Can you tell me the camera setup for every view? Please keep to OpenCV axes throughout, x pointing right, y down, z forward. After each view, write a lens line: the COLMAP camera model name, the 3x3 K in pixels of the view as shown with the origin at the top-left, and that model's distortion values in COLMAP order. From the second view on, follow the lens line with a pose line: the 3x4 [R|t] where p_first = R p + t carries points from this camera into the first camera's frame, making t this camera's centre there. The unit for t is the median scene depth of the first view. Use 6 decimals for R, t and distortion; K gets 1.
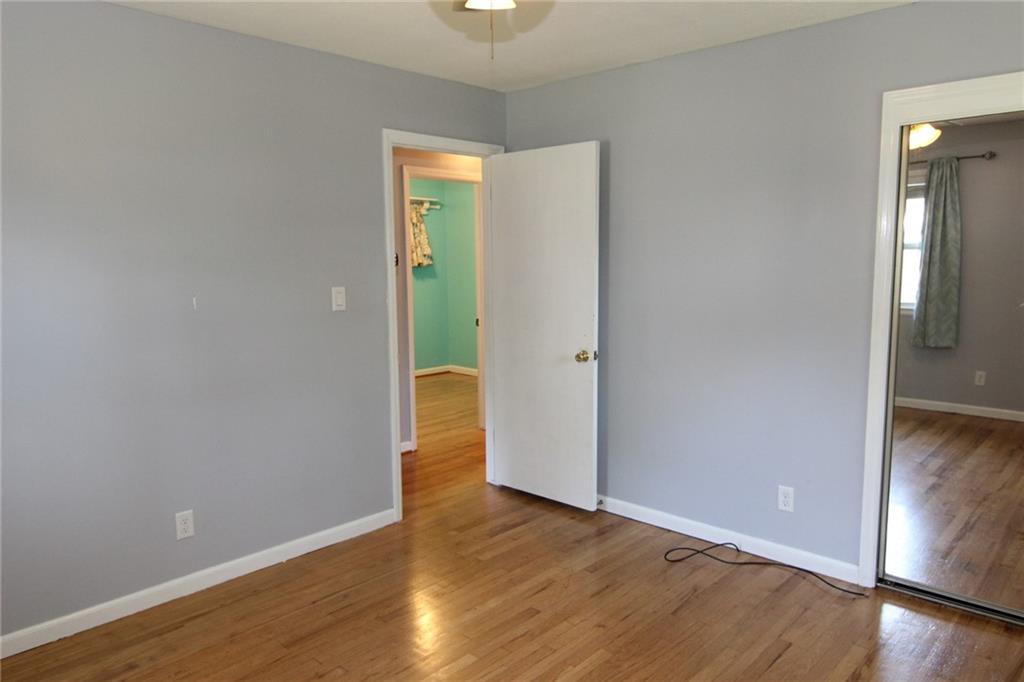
lens RADIAL K [[708.4, 0, 514.3], [0, 708.4, 337.4], [0, 0, 1]] dist [-0.001194, -0.009144]
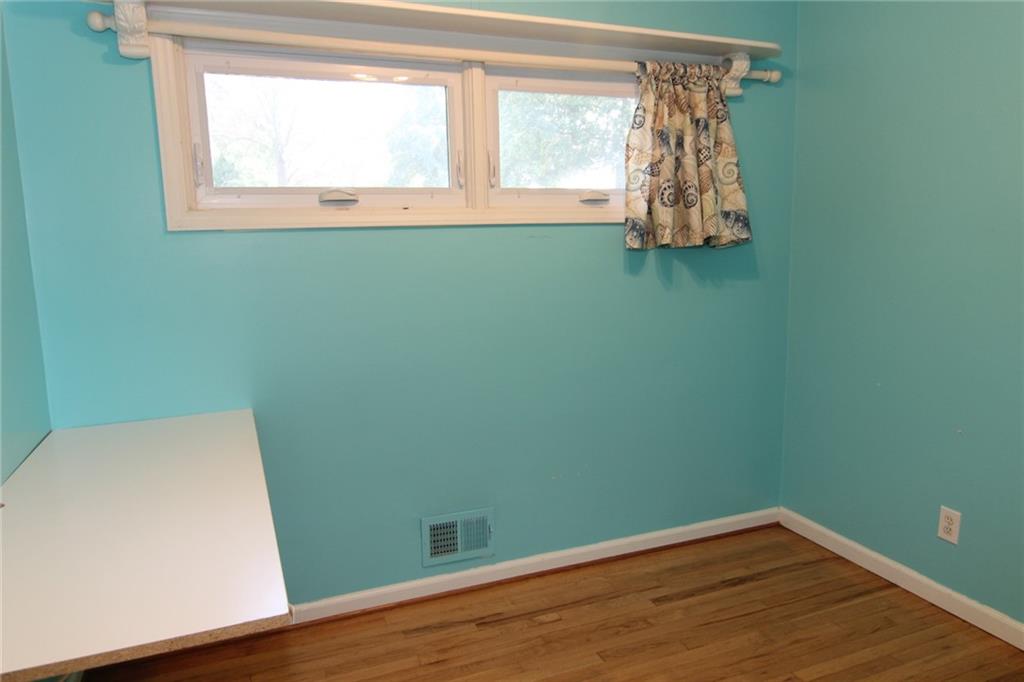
lens RADIAL K [[708.4, 0, 520.7], [0, 708.4, 344.4], [0, 0, 1]] dist [-0.001194, -0.009144]
pose [[0.902139, 0.062352, -0.426917, -0.064901], [-0.039700, 0.997301, 0.061766, -0.069216], [0.429616, -0.038773, 0.902179, 0.639370]]
